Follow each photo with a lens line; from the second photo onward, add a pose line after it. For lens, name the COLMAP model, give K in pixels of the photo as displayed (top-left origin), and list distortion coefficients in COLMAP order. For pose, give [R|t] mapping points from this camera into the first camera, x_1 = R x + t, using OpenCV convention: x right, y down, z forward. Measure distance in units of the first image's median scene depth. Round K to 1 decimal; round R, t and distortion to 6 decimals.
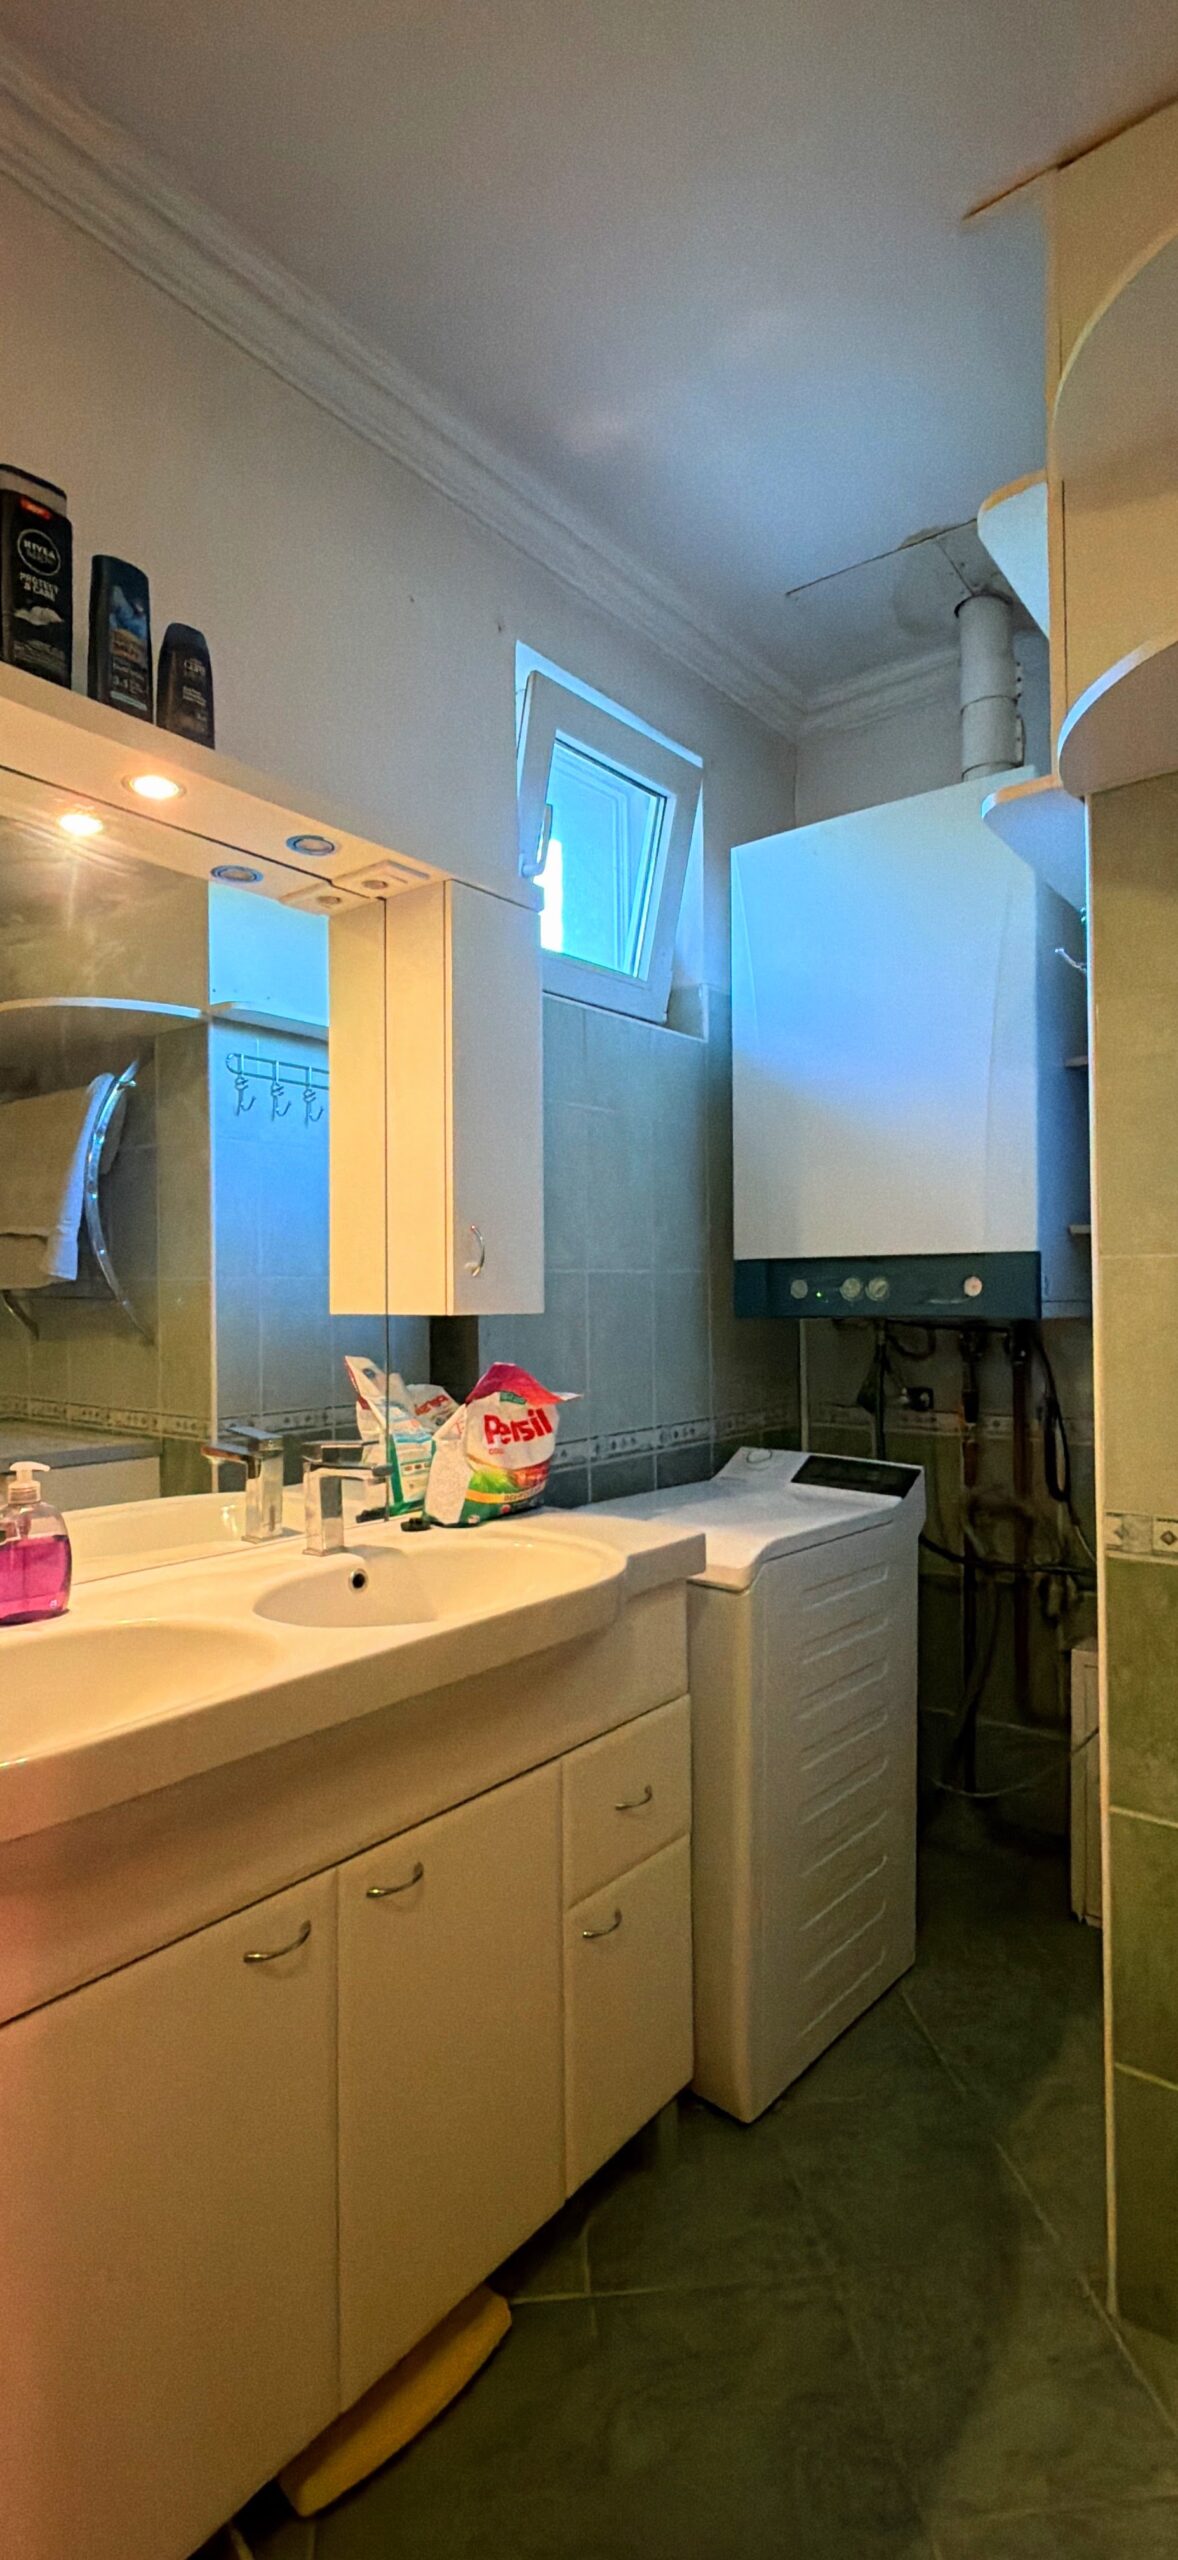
lens RADIAL K [[1167.4, 0, 588.6], [0, 1167.4, 1289.3], [0, 0, 1]] dist [0.002638, -0.000408]
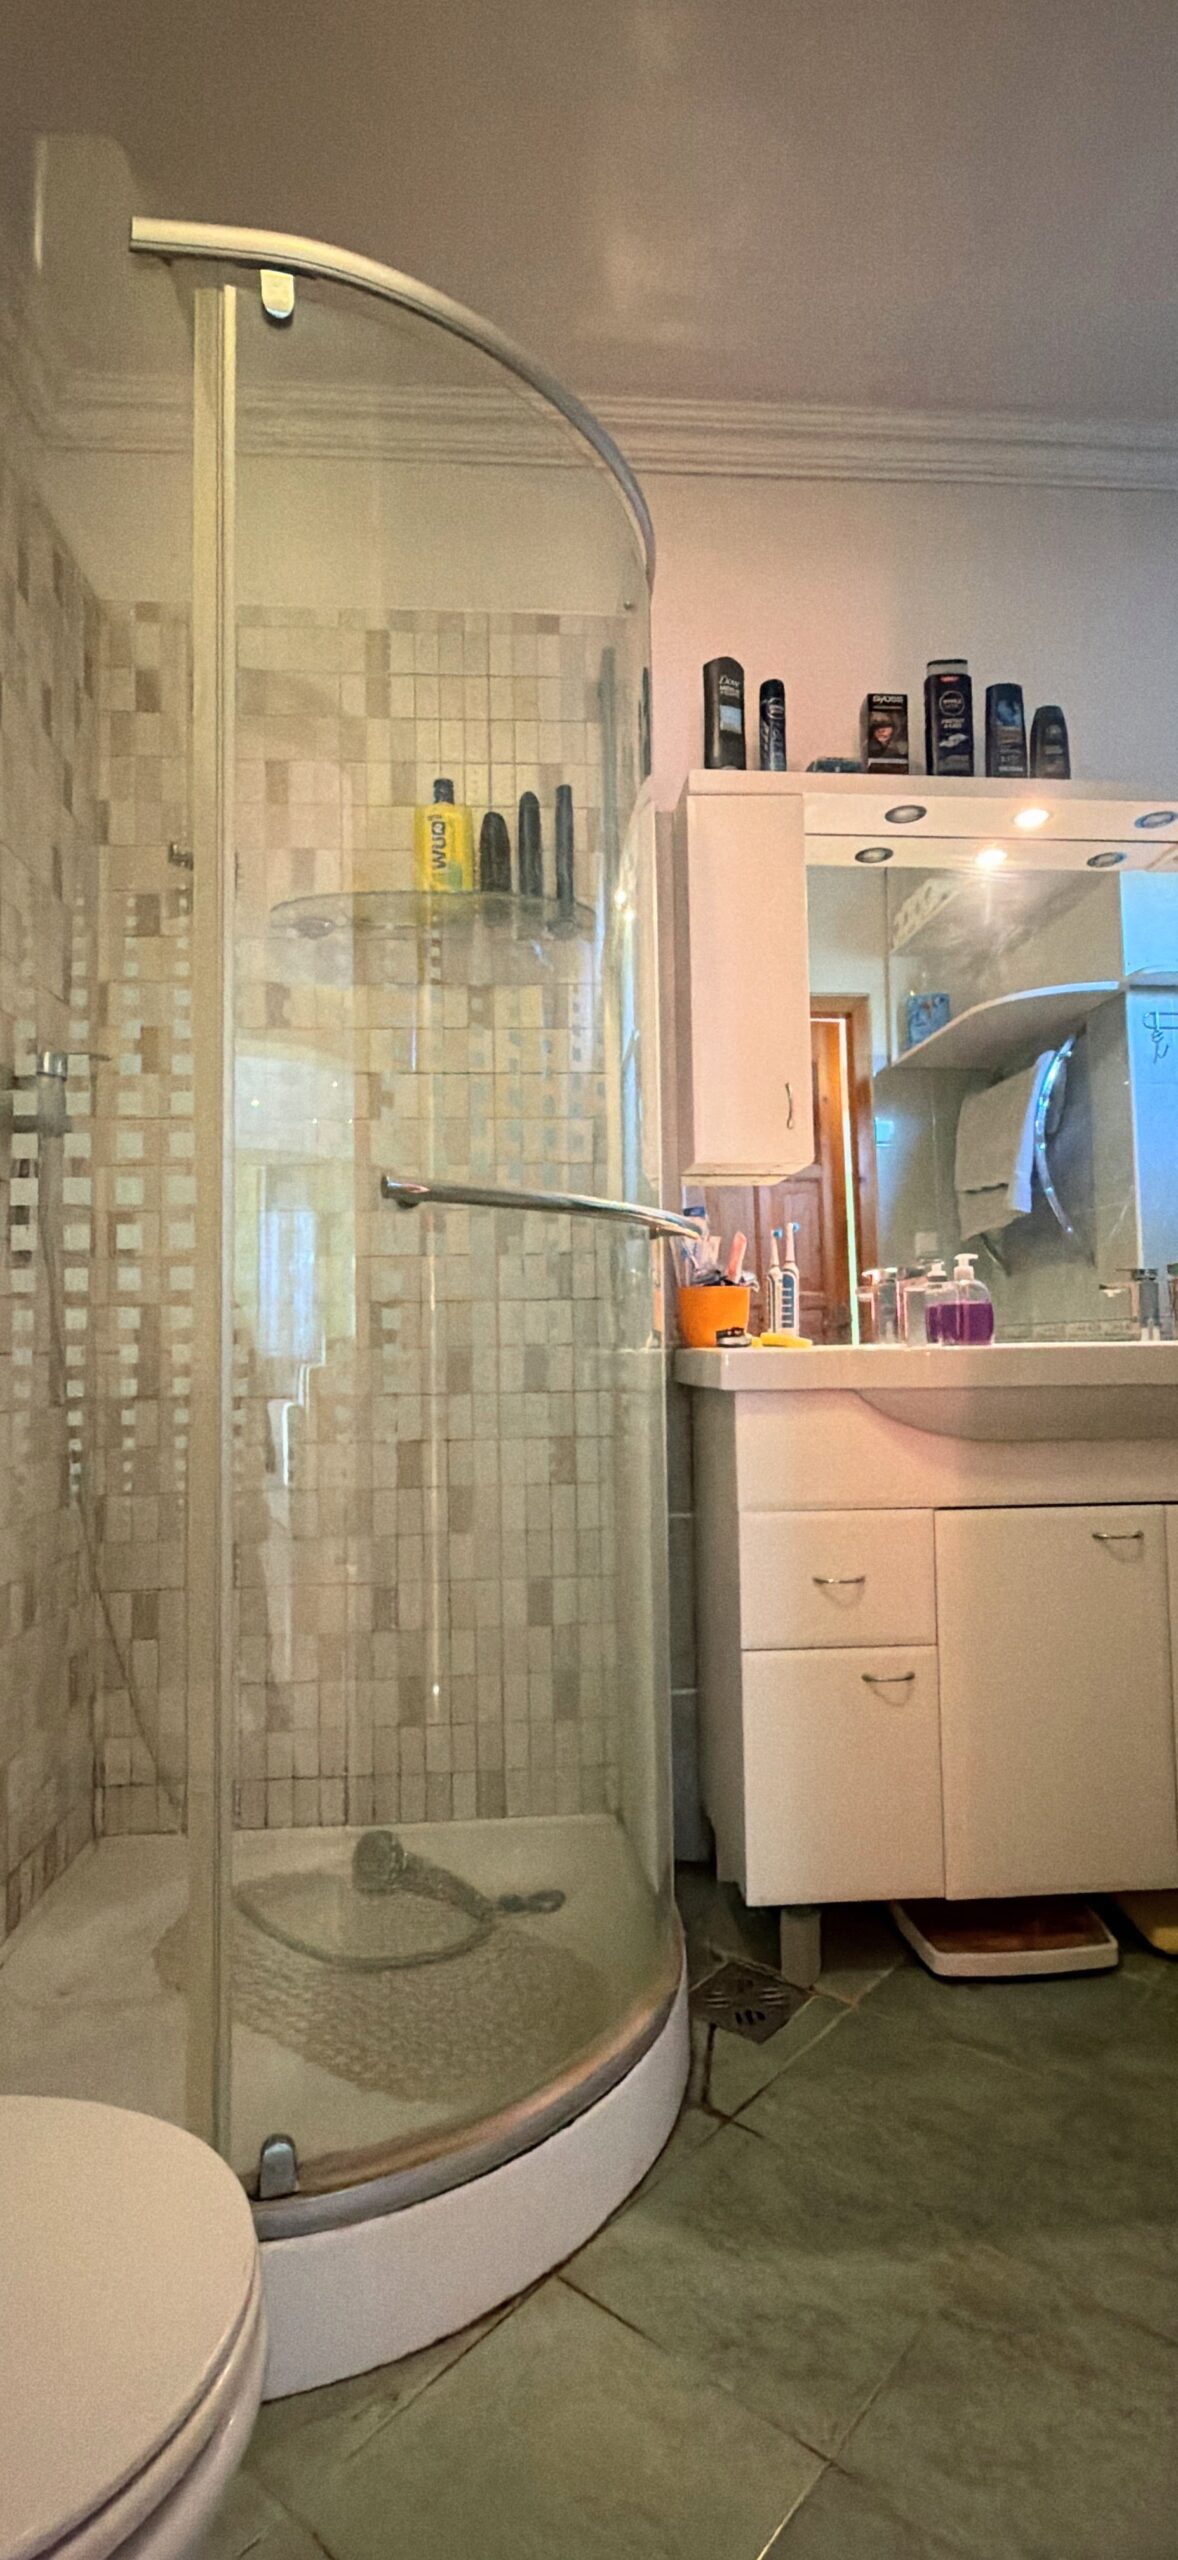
lens RADIAL K [[1167.4, 0, 587.6], [0, 1167.4, 1284.0], [0, 0, 1]] dist [0.002638, -0.000408]
pose [[0.680680, -0.045155, -0.731188, 0.320458], [0.013559, 0.998704, -0.049053, 0.243454], [0.732456, 0.023475, 0.680410, -0.444001]]
